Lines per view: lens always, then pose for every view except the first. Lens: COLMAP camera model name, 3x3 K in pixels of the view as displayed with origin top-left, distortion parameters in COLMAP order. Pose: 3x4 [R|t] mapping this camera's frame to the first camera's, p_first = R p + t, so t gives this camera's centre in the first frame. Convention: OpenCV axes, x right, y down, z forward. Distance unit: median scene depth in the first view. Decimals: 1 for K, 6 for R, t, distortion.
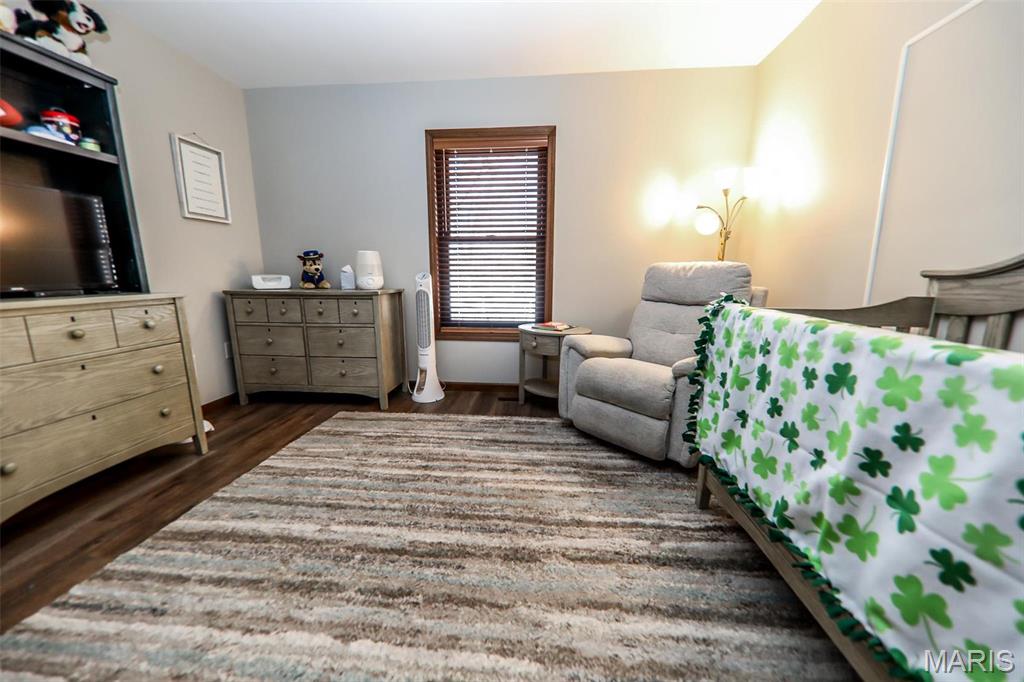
lens RADIAL K [[370.3, 0, 510.6], [0, 370.3, 340.9], [0, 0, 1]] dist [0.012068, -0.007100]
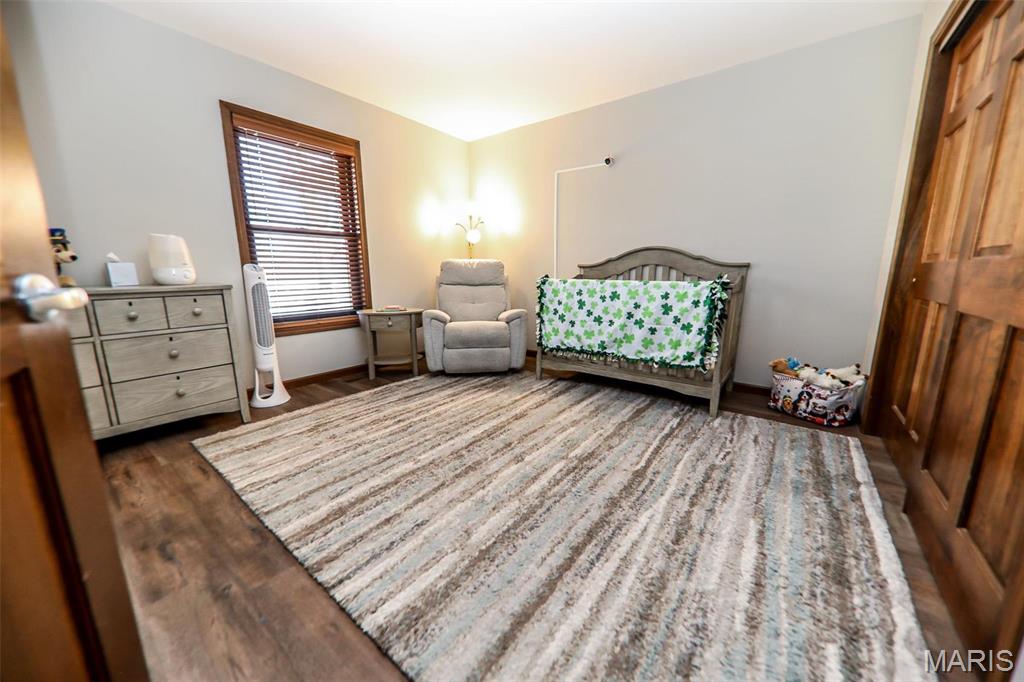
lens RADIAL K [[361.5, 0, 515.3], [0, 361.5, 340.2], [0, 0, 1]] dist [0.012968, -0.007038]
pose [[0.537341, -0.162984, 0.827467, -1.022997], [0.153964, 0.983618, 0.093759, 0.022486], [-0.829192, 0.077020, 0.553632, -0.008256]]
